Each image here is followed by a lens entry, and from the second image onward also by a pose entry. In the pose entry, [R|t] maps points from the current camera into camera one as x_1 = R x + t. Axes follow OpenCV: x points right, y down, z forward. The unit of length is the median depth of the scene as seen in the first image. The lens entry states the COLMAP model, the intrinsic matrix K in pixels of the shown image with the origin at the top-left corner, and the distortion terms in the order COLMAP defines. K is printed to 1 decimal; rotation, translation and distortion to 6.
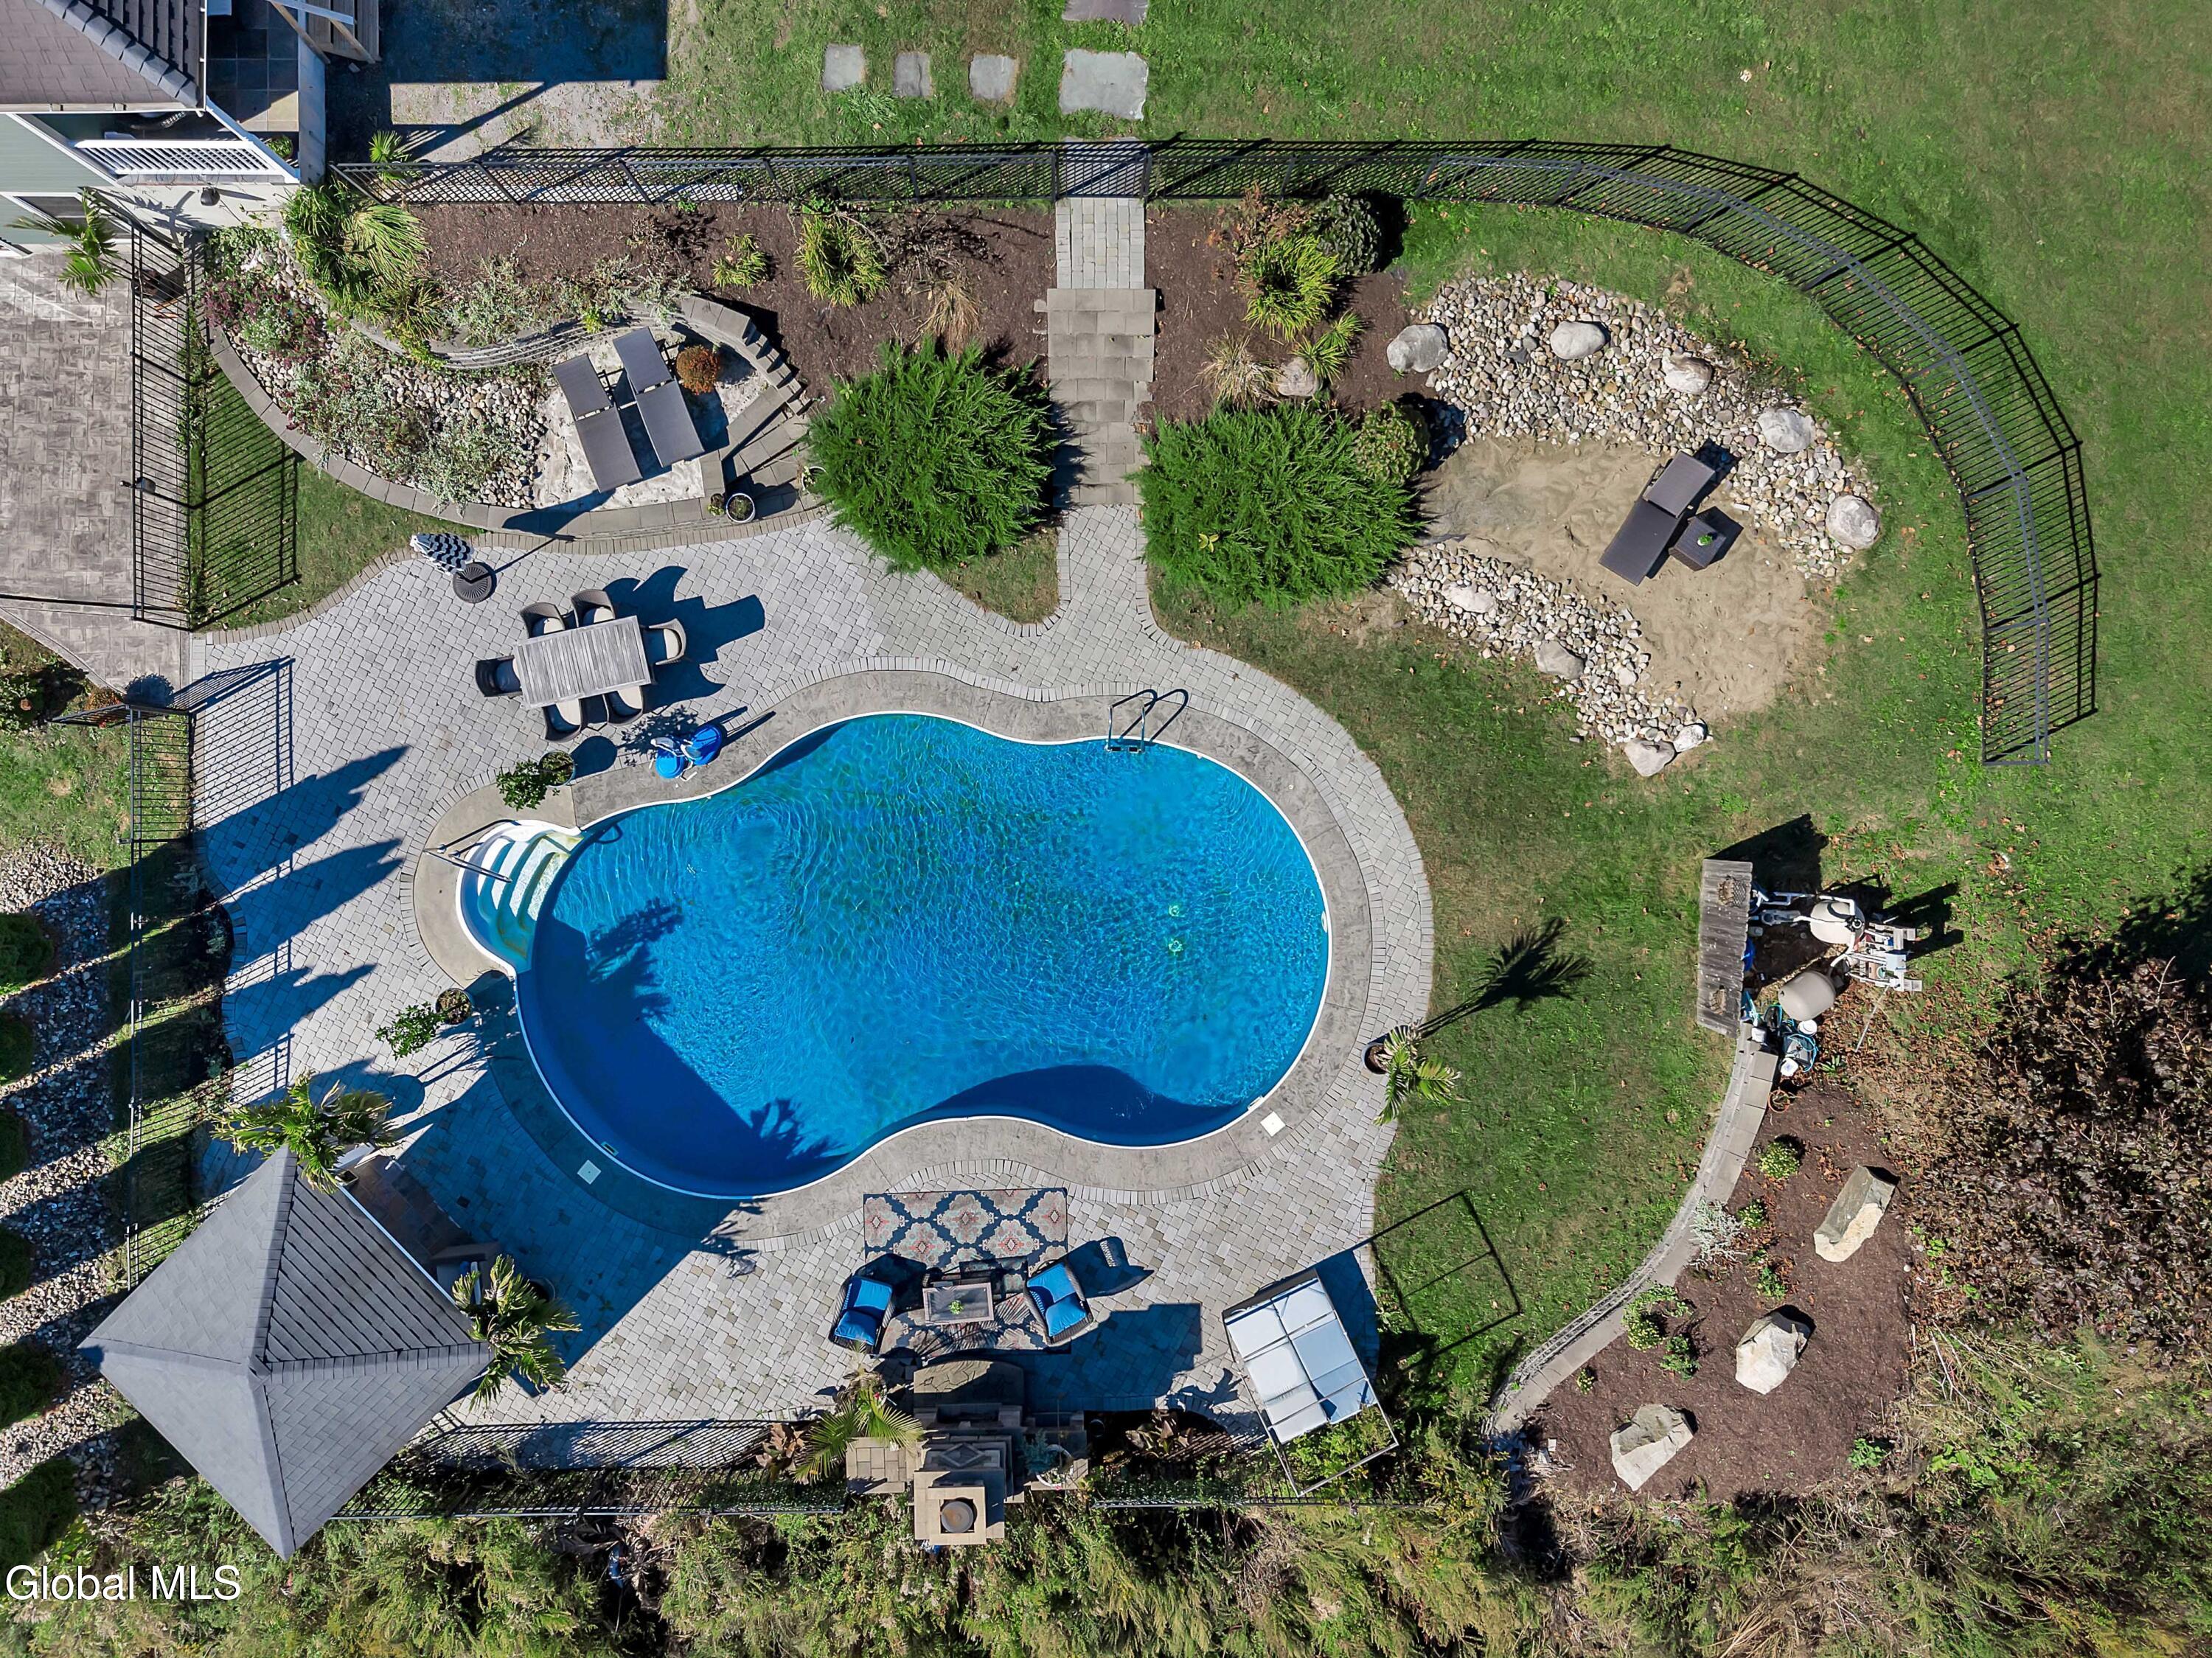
lens RADIAL K [[1589.2, 0, 1104.2], [0, 1589.2, 861.6], [0, 0, 1]] dist [0.040480, -0.067320]
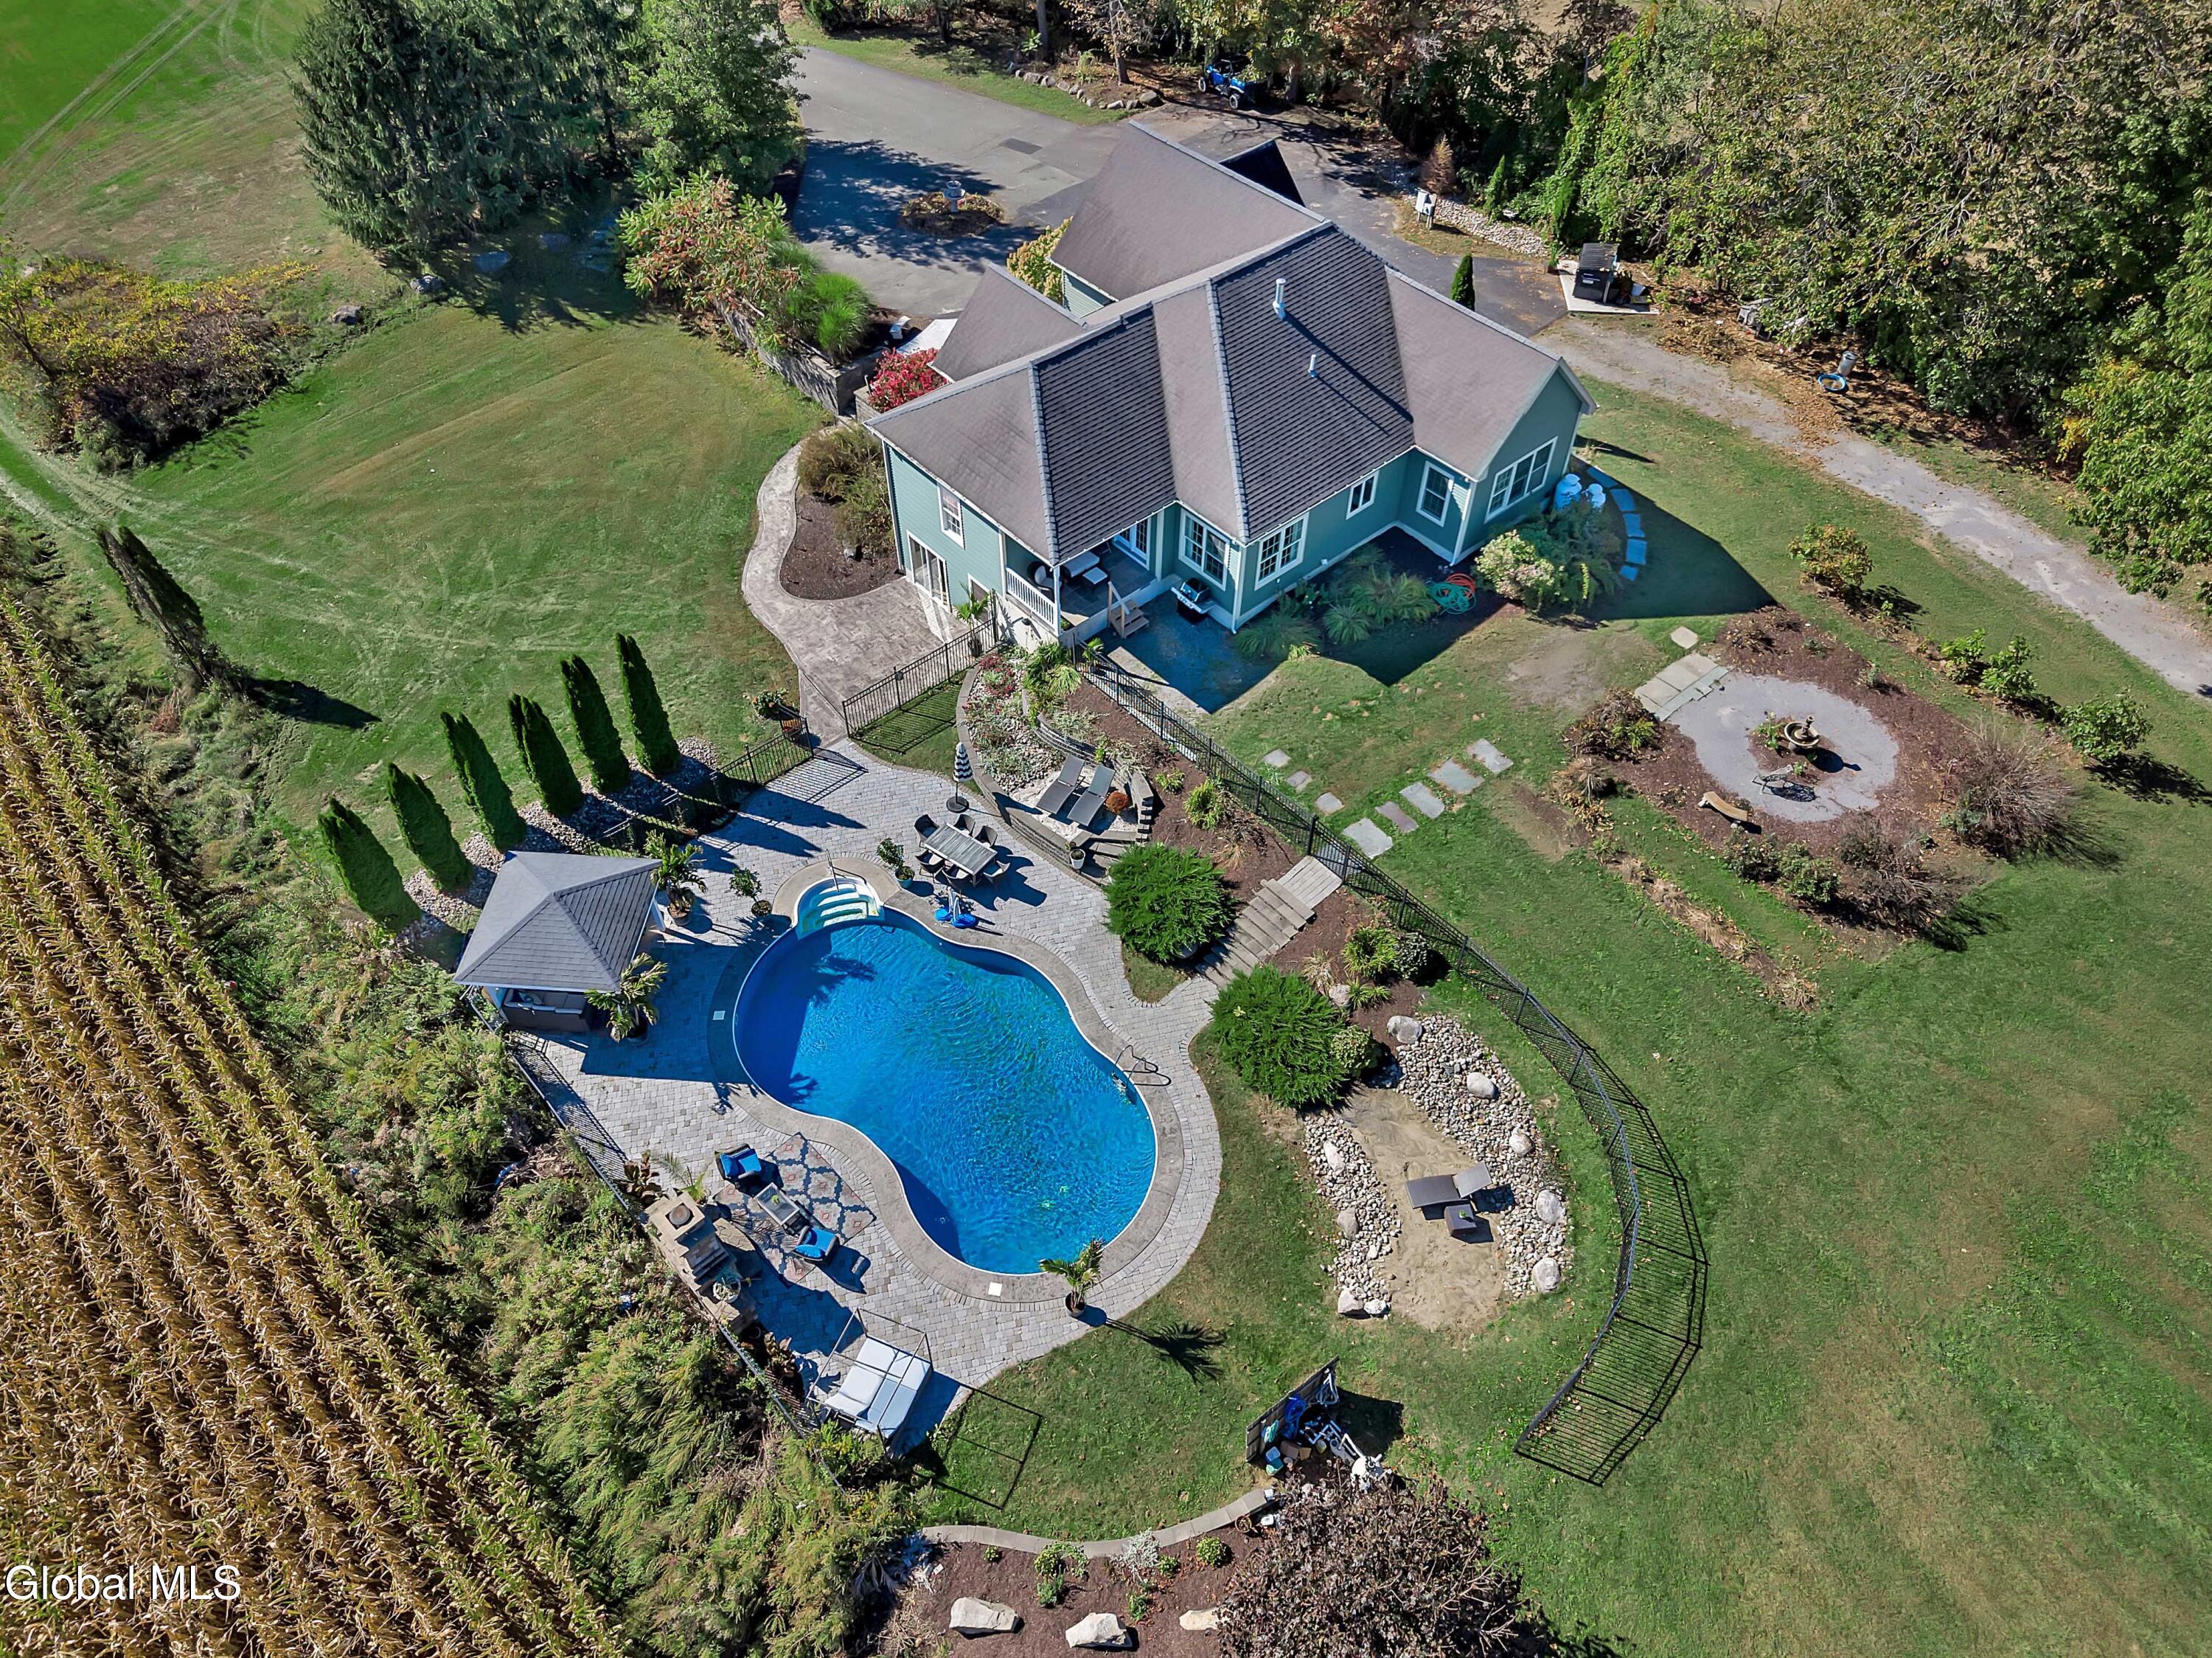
lens RADIAL K [[1520.3, 0, 1121.7], [0, 1520.3, 810.7], [0, 0, 1]] dist [0.034775, -0.054222]
pose [[0.664437, 0.567517, -0.486259, 0.619681], [-0.747259, 0.494640, -0.443774, 0.485355], [-0.011326, 0.658221, 0.752740, -0.356274]]
